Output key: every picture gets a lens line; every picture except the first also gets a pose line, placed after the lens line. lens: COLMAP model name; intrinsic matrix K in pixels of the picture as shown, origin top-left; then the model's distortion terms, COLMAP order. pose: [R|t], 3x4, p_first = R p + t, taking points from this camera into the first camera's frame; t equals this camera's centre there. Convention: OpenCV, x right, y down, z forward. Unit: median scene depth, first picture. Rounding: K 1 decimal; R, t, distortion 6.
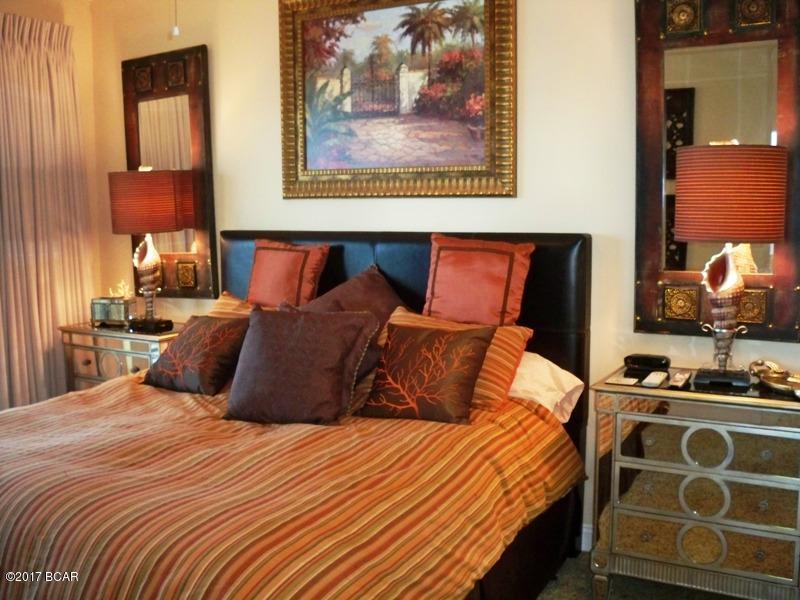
lens RADIAL K [[803.8, 0, 400.0], [0, 803.8, 300.0], [0, 0, 1]] dist [-0.093346, 0.026937]
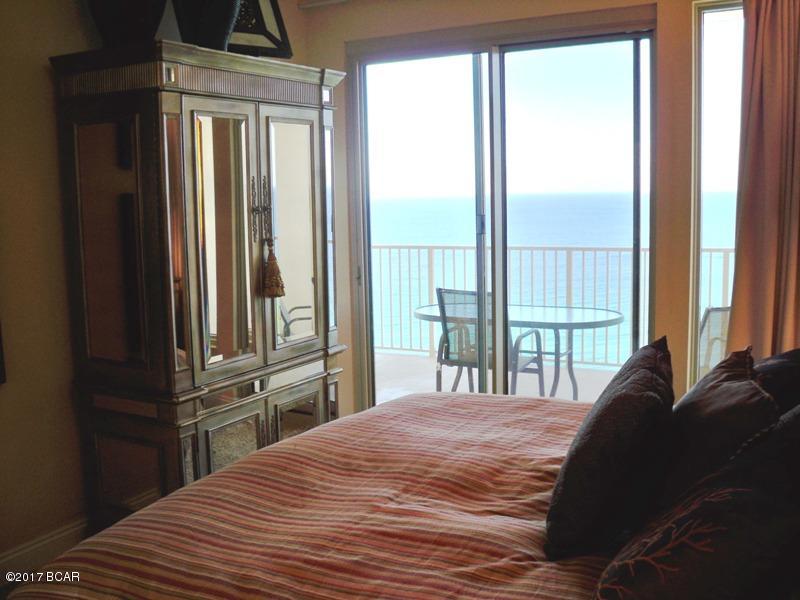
lens RADIAL K [[803.8, 0, 400.0], [0, 803.8, 300.0], [0, 0, 1]] dist [-0.093346, 0.026937]
pose [[0.042274, 0.137565, -0.989590, 0.544508], [-0.094043, 0.986626, 0.133136, -0.112828], [0.994670, 0.087436, 0.054645, 0.972363]]
